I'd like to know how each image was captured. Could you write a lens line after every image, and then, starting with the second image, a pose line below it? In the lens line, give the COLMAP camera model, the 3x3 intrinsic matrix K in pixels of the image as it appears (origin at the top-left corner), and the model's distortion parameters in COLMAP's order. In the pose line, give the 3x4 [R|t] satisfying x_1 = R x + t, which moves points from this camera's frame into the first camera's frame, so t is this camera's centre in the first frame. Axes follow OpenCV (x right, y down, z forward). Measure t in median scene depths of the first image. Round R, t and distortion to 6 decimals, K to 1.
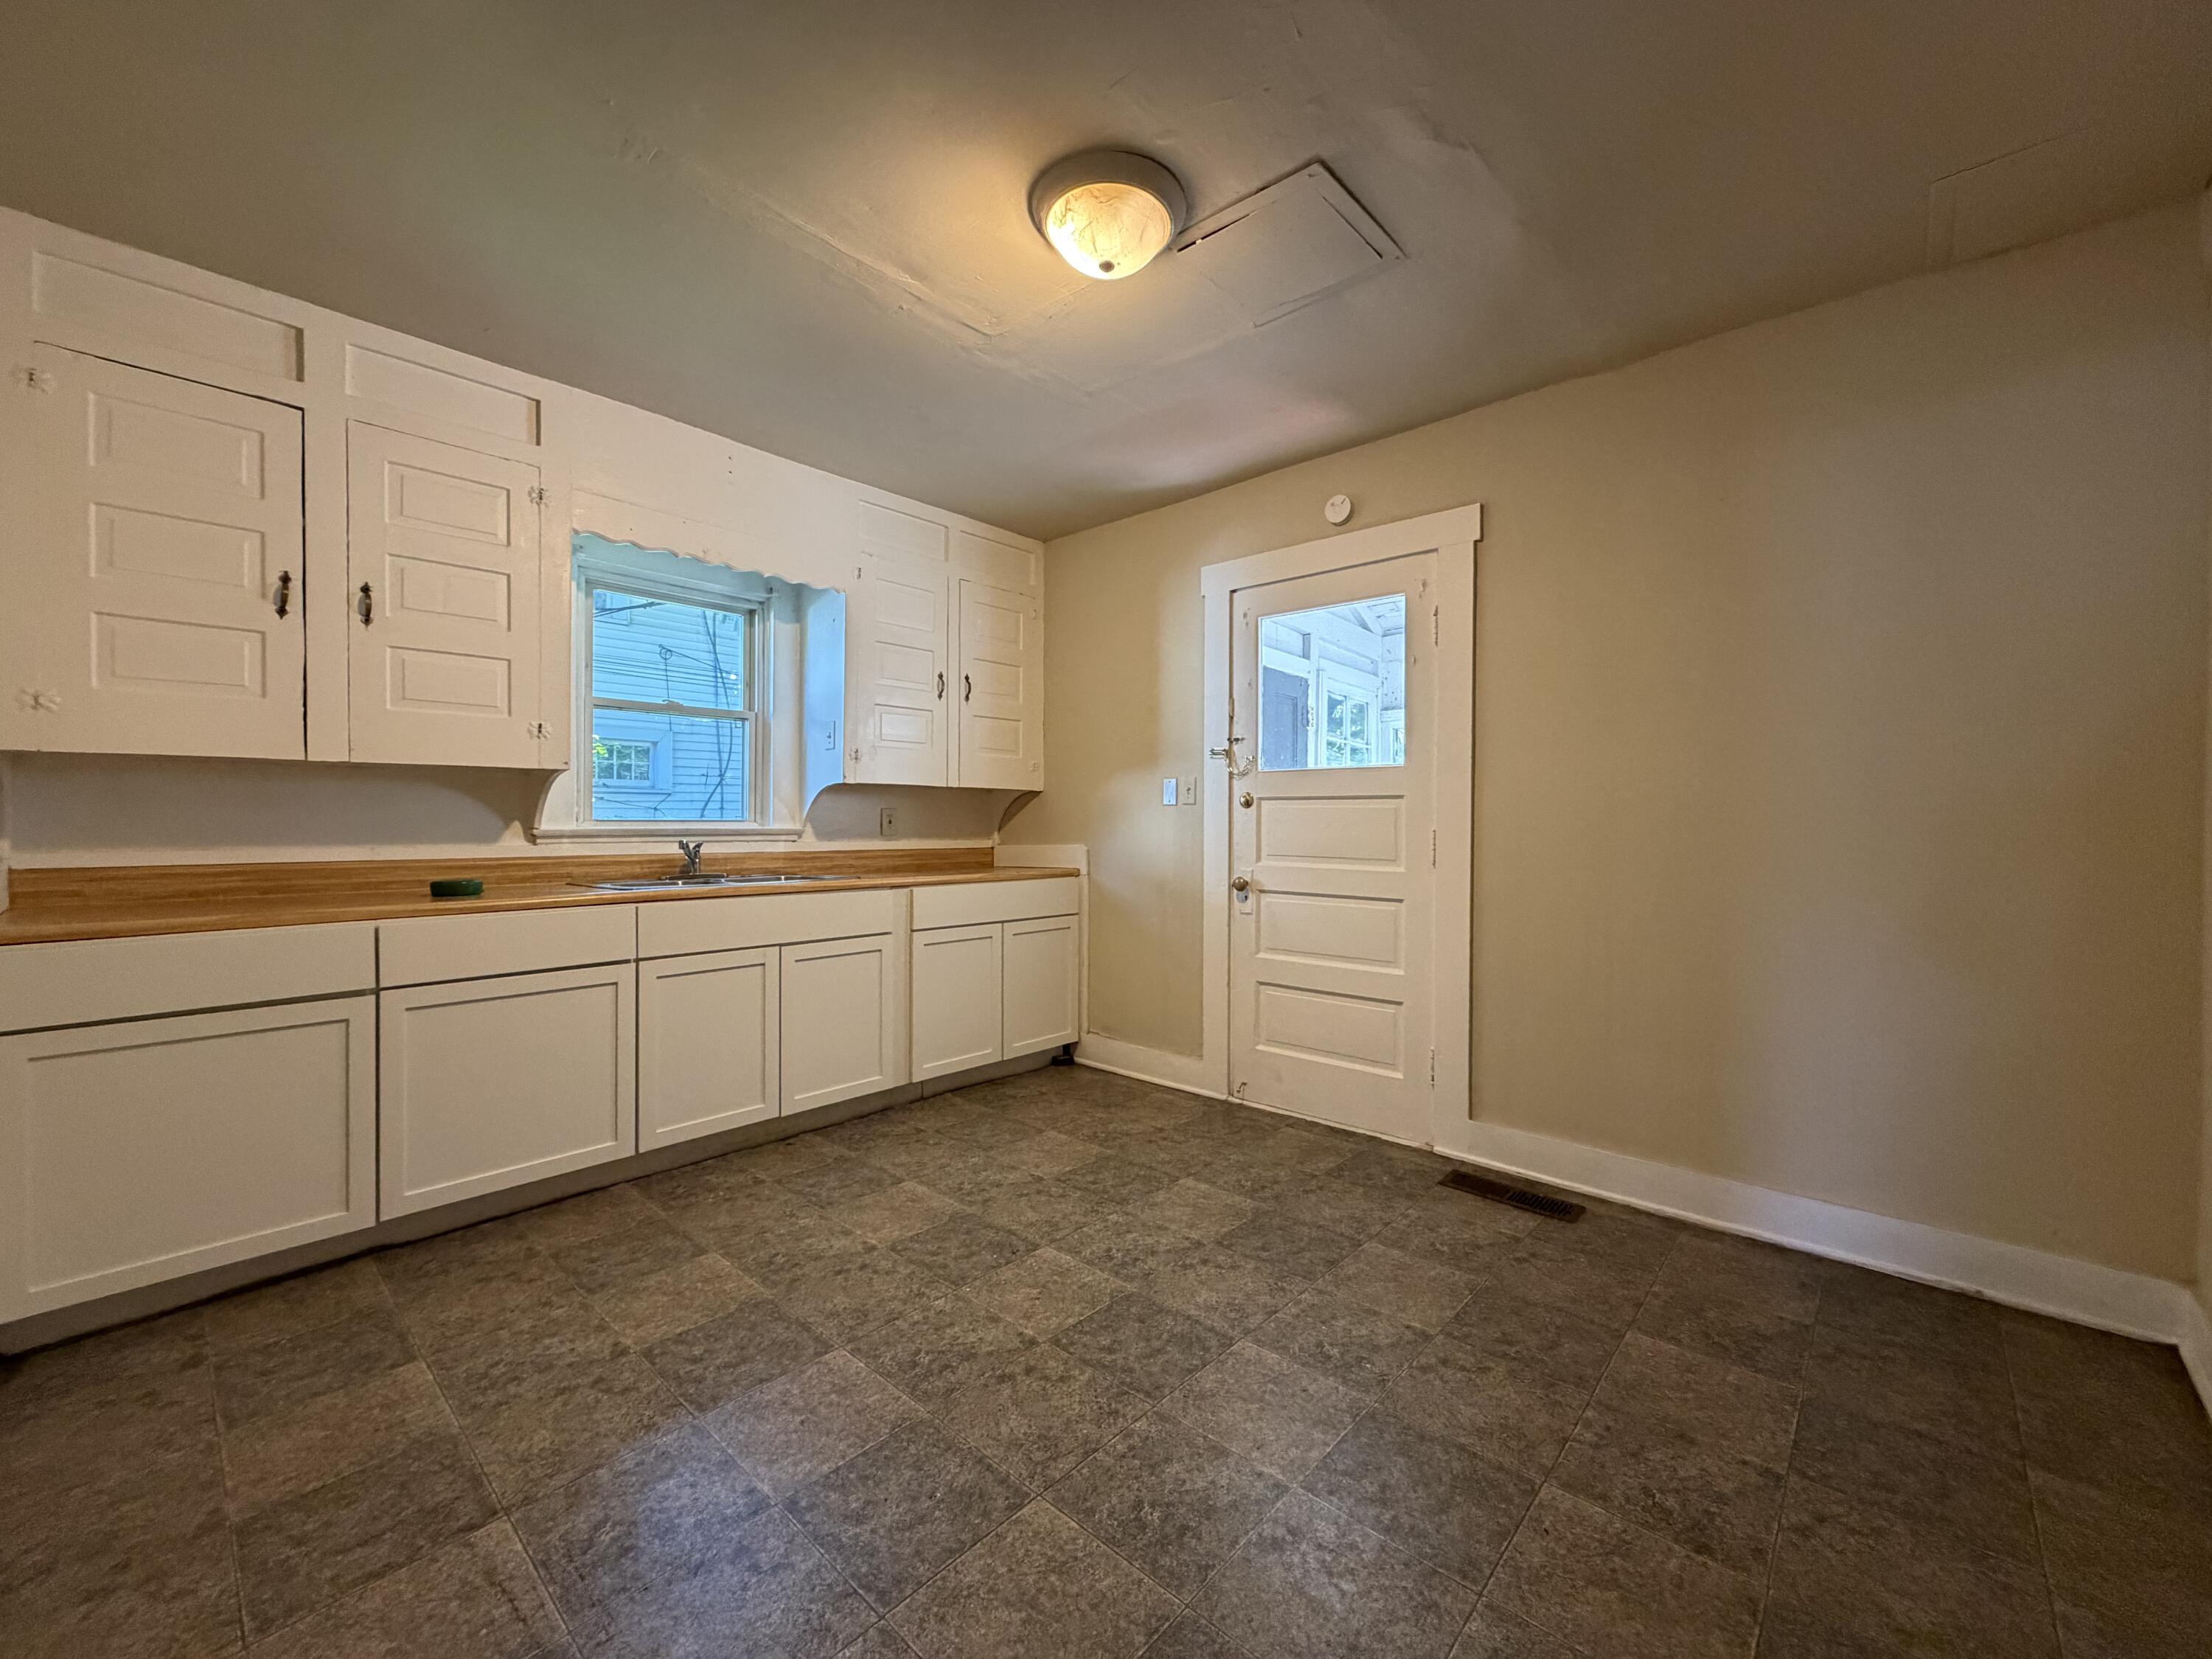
lens RADIAL K [[888.4, 0, 1101.1], [0, 888.4, 829.2], [0, 0, 1]] dist [0.002885, 0.000507]
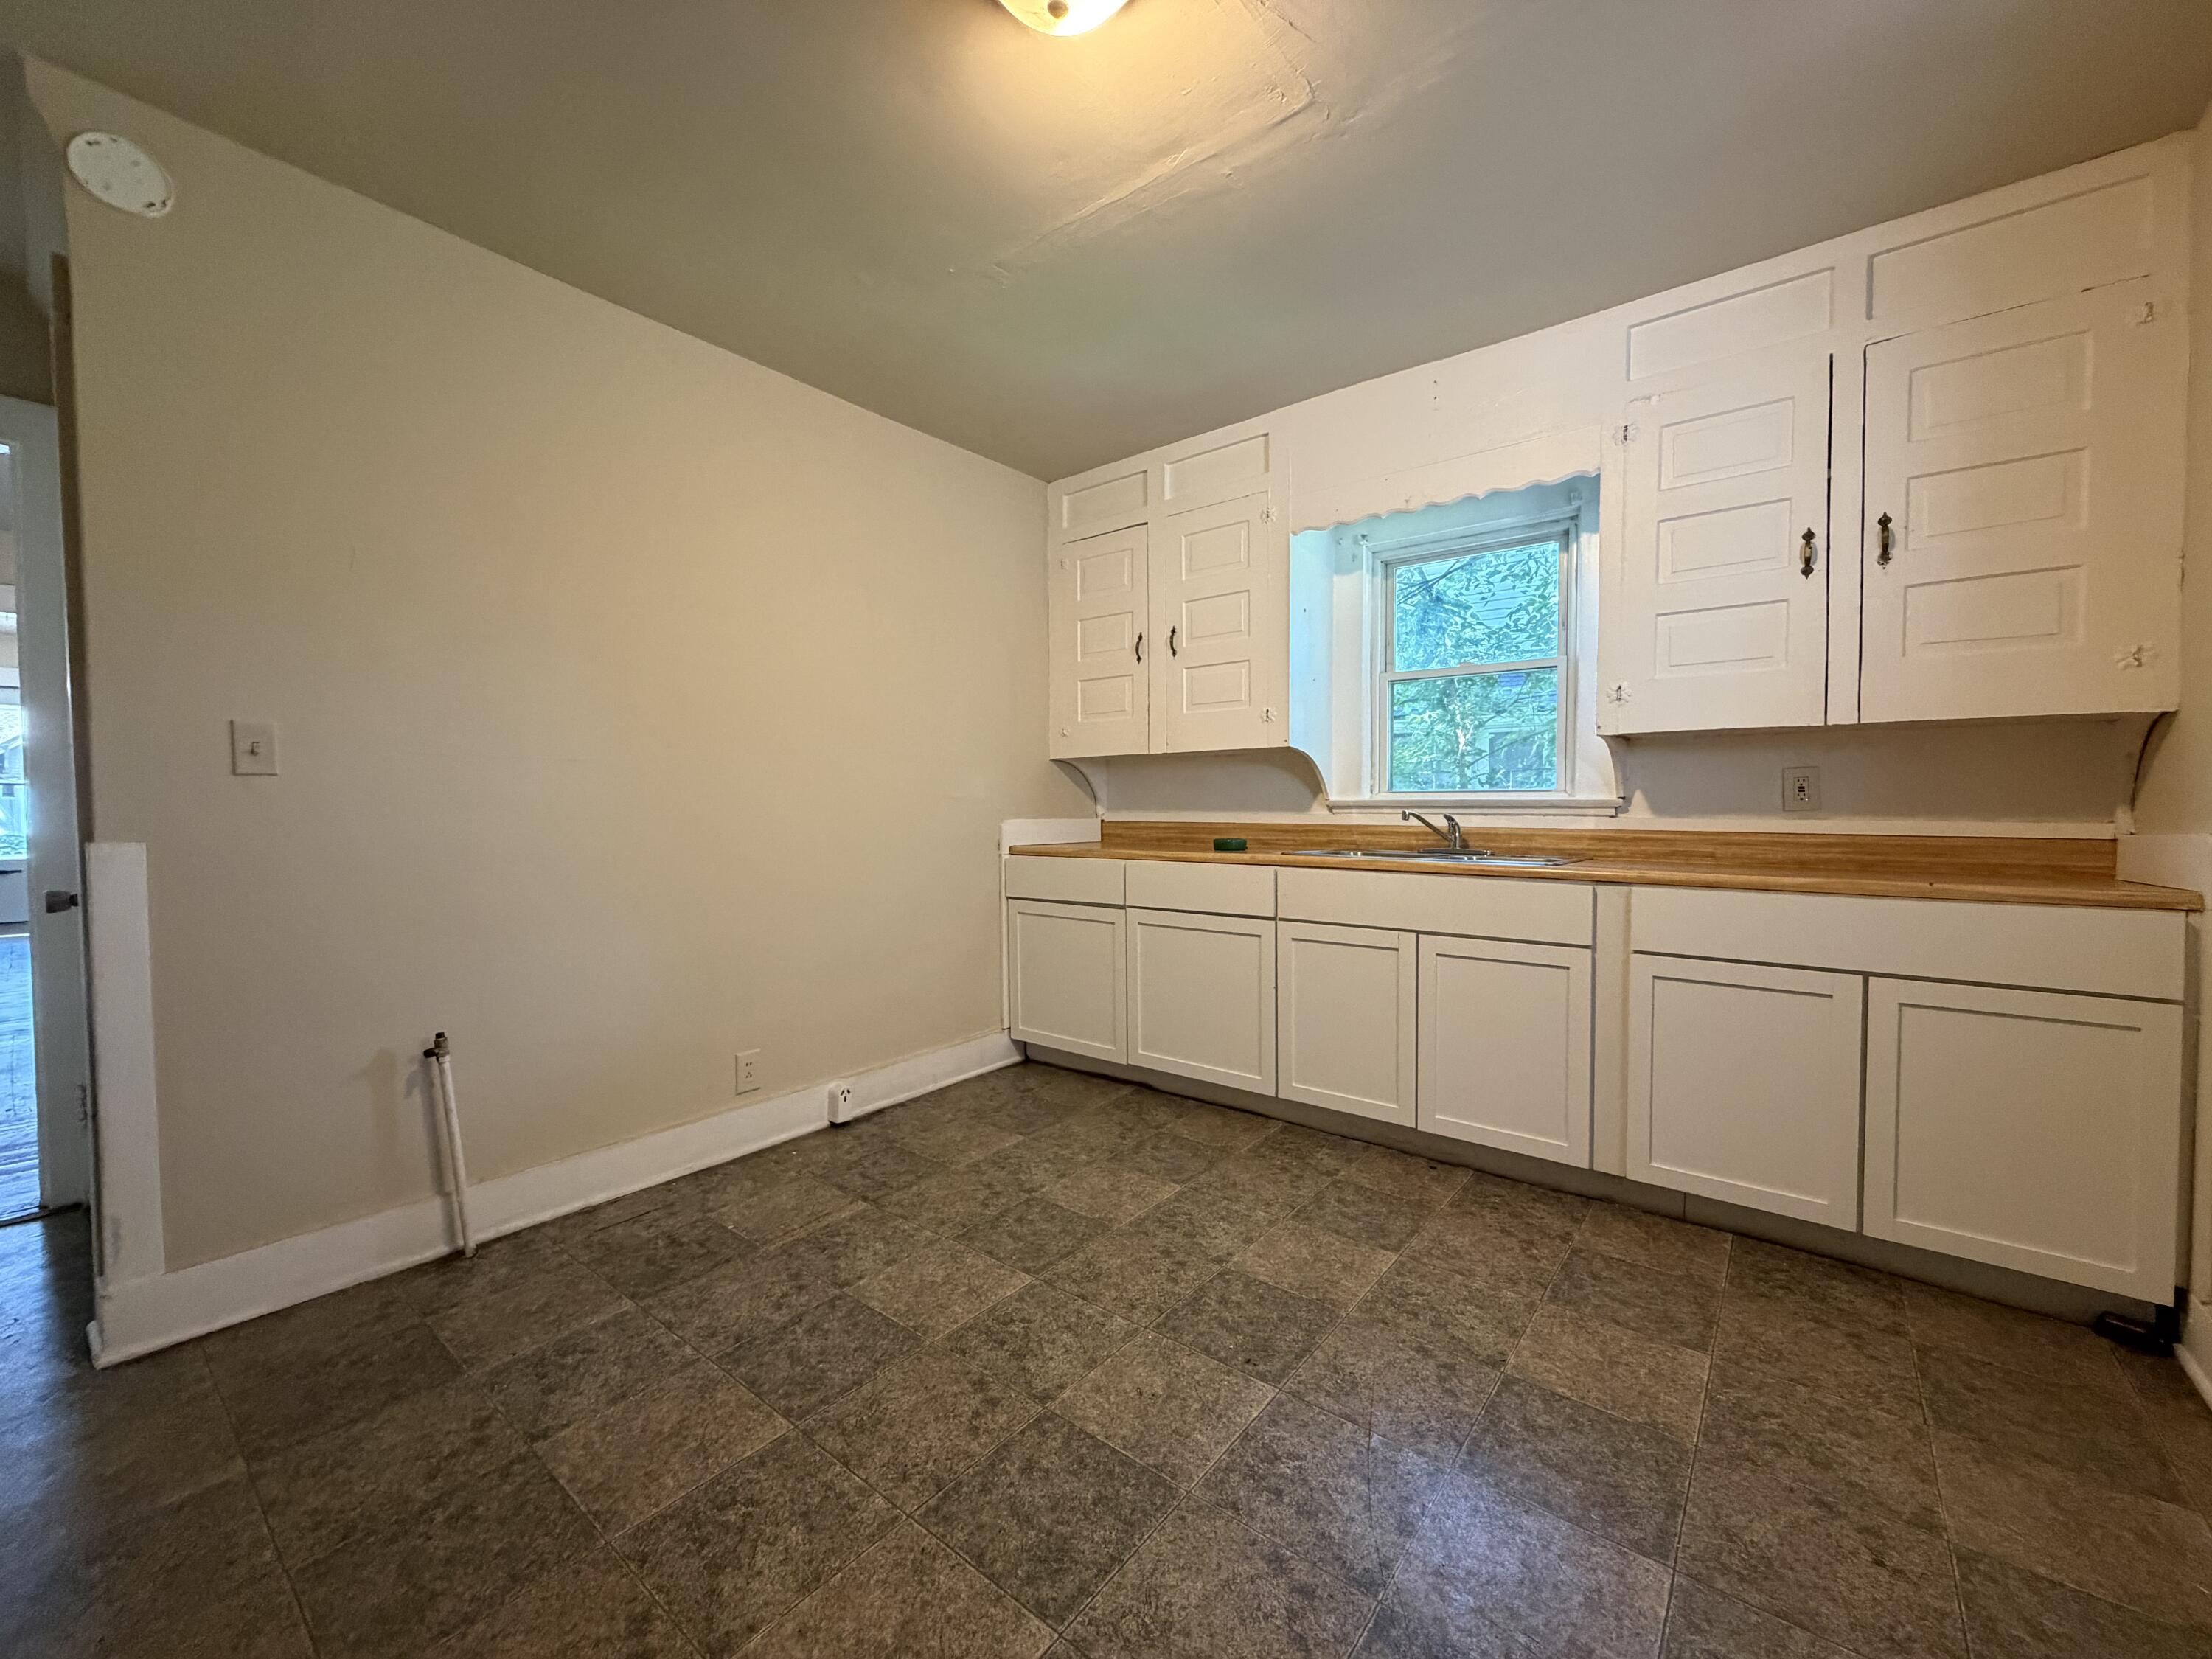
lens RADIAL K [[888.4, 0, 1100.6], [0, 888.4, 827.7], [0, 0, 1]] dist [0.002885, 0.000507]
pose [[0.057709, 0.024149, -0.998041, 0.494225], [-0.007496, 0.999690, 0.023755, 0.011057], [0.998305, 0.006111, 0.057872, 0.657051]]
